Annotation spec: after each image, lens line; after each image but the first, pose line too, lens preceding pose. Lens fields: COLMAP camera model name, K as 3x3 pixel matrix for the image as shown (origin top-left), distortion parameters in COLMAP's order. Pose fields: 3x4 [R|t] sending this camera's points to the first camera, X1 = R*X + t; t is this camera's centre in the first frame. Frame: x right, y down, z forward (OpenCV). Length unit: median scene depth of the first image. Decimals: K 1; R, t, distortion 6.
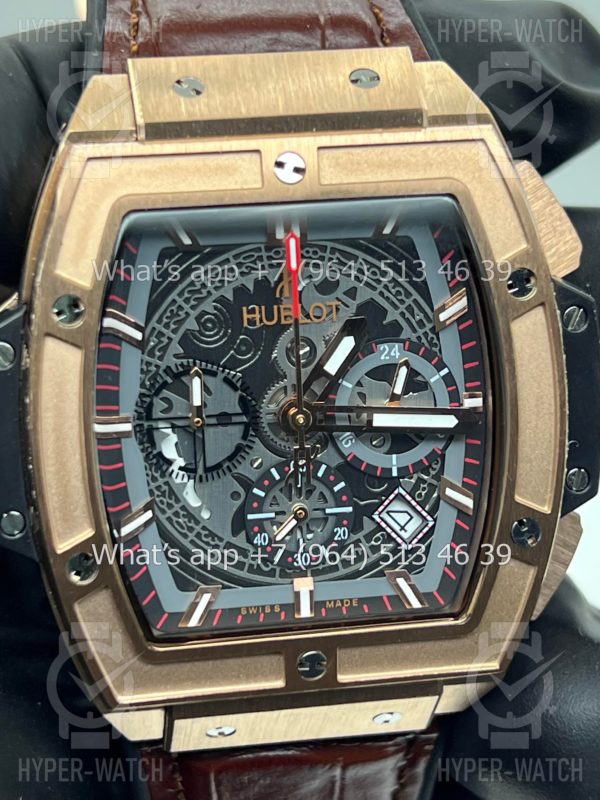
lens RADIAL K [[1920.4, 0, 292.8], [0, 1920.4, 398.7], [0, 0, 1]] dist [0.276330, 0.000000]
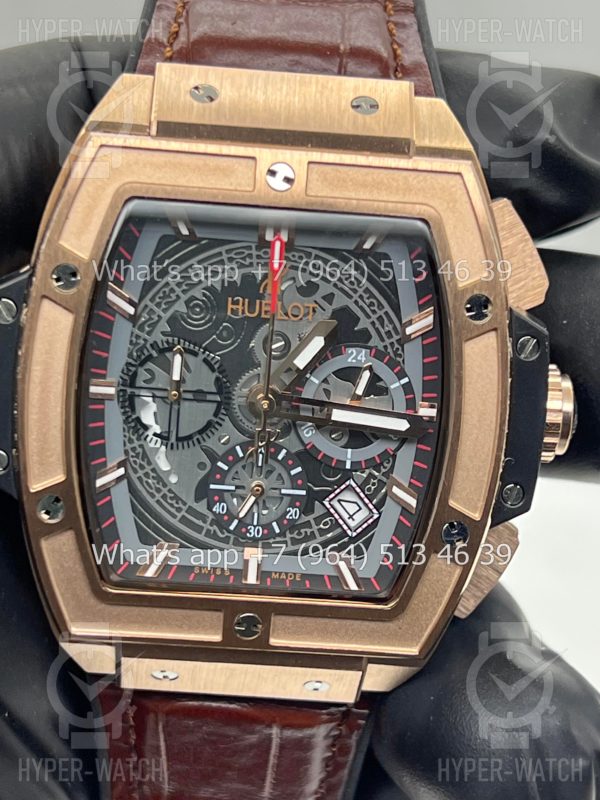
lens RADIAL K [[1920.4, 0, 304.0], [0, 1920.4, 446.1], [0, 0, 1]] dist [0.276330, 0.000000]
pose [[0.986802, 0.135712, -0.088340, 0.125268], [-0.135015, 0.990747, 0.013840, 0.015793], [0.089401, -0.001730, 0.995994, -0.100654]]
